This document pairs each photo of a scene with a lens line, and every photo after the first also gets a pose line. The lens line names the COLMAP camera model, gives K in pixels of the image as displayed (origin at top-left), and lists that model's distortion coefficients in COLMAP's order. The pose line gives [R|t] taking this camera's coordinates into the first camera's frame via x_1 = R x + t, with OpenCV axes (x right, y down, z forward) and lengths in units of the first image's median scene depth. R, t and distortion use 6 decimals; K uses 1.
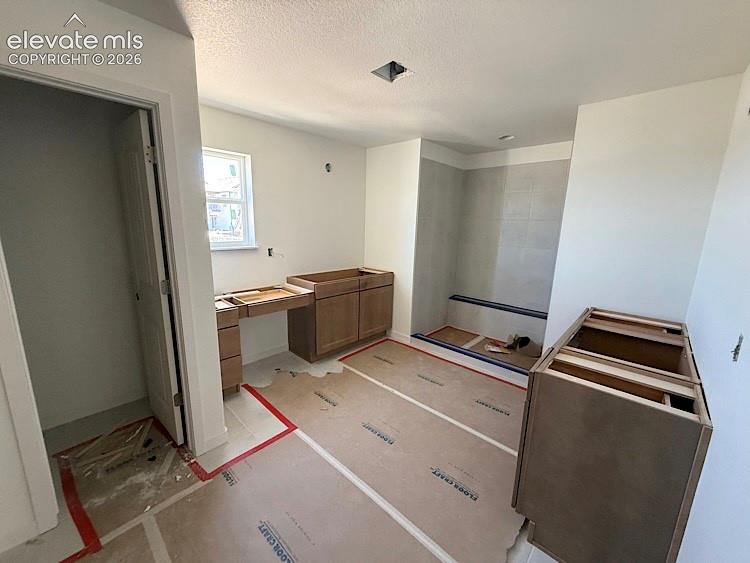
lens RADIAL K [[299.4, 0, 371.2], [0, 299.4, 281.8], [0, 0, 1]] dist [0.000599, -0.000233]
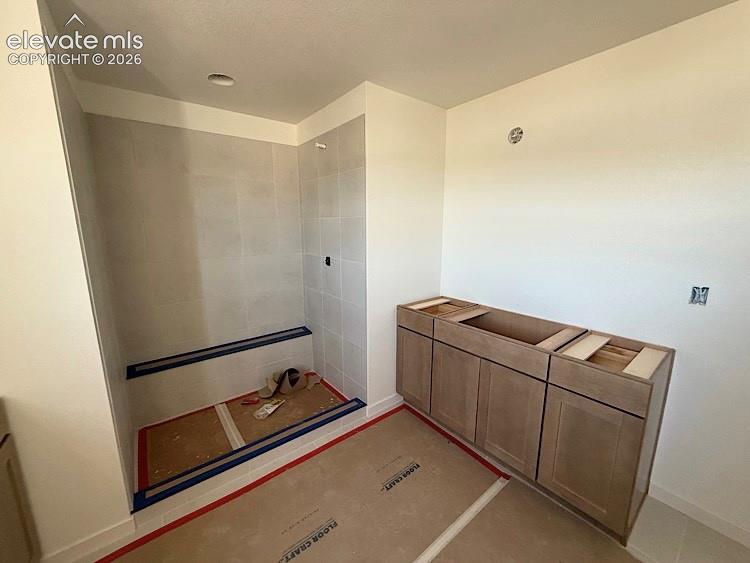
lens RADIAL K [[299.4, 0, 371.1], [0, 299.4, 280.3], [0, 0, 1]] dist [0.000599, -0.000233]
pose [[0.149354, -0.204604, 0.967383, -0.166825], [0.205078, 0.963493, 0.172120, -0.140216], [-0.967283, 0.172682, 0.185862, 0.679715]]
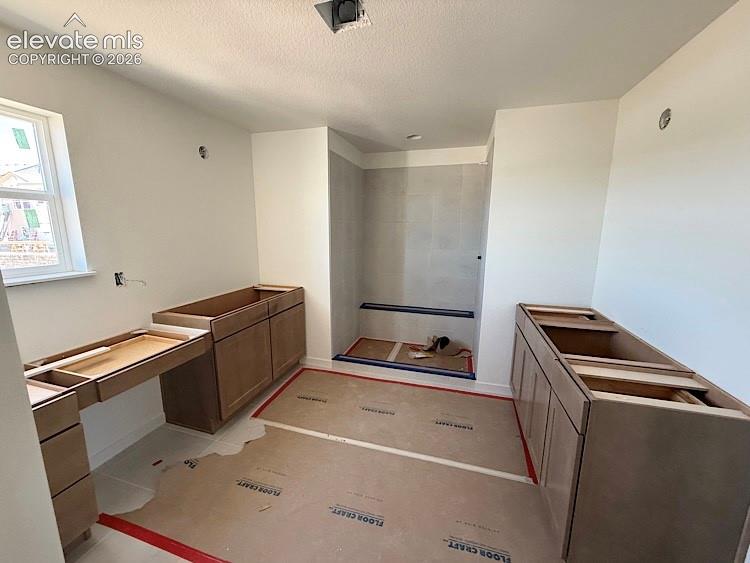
lens RADIAL K [[299.4, 0, 372.0], [0, 299.4, 281.4], [0, 0, 1]] dist [0.000599, -0.000233]
pose [[0.891184, -0.100275, 0.442420, -0.145269], [0.105567, 0.994331, 0.012719, -0.046333], [-0.441188, 0.035370, 0.896718, 0.213295]]
